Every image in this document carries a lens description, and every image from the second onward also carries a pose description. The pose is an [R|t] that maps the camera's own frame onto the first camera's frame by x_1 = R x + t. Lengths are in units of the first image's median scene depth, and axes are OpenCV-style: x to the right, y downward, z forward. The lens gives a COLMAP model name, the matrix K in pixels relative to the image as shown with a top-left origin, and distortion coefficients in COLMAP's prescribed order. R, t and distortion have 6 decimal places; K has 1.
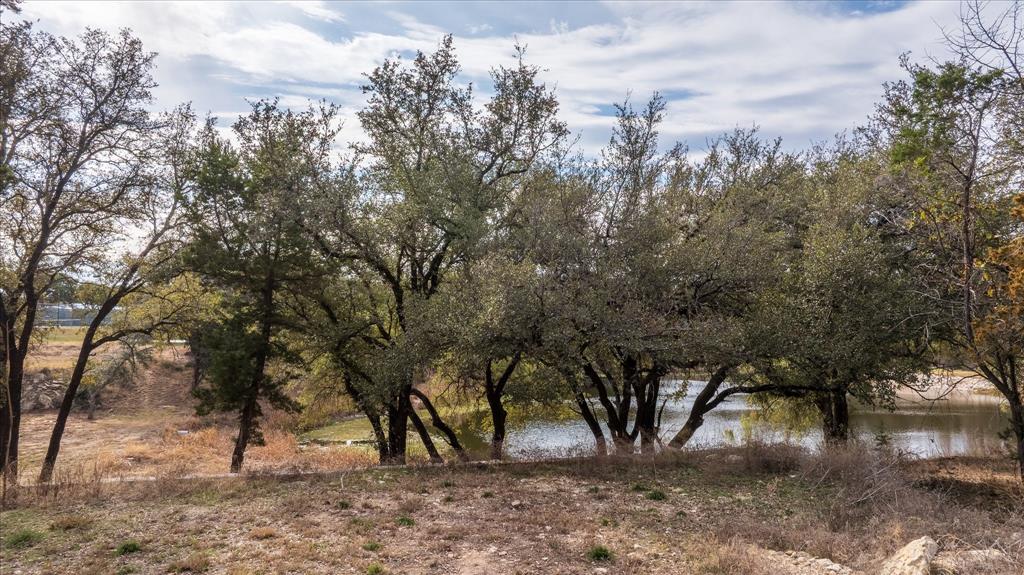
lens RADIAL K [[712.6, 0, 508.1], [0, 712.6, 288.5], [0, 0, 1]] dist [-0.073126, 0.034212]
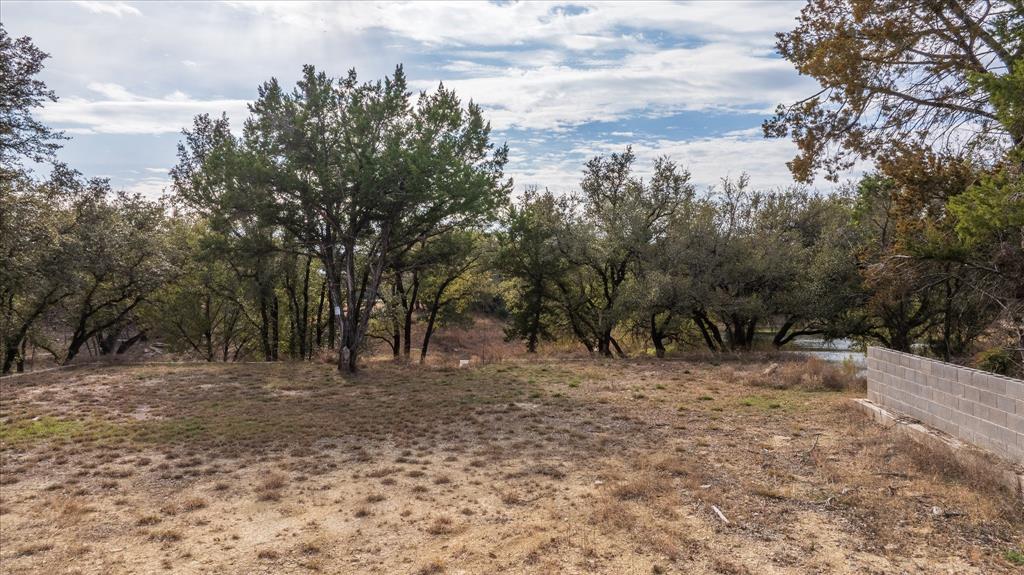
lens RADIAL K [[712.6, 0, 507.1], [0, 712.6, 292.2], [0, 0, 1]] dist [-0.073126, 0.034212]
pose [[0.972659, -0.001072, -0.232235, 0.026213], [0.016641, 0.997740, 0.065093, -0.064098], [0.231640, -0.067178, 0.970479, -0.662919]]
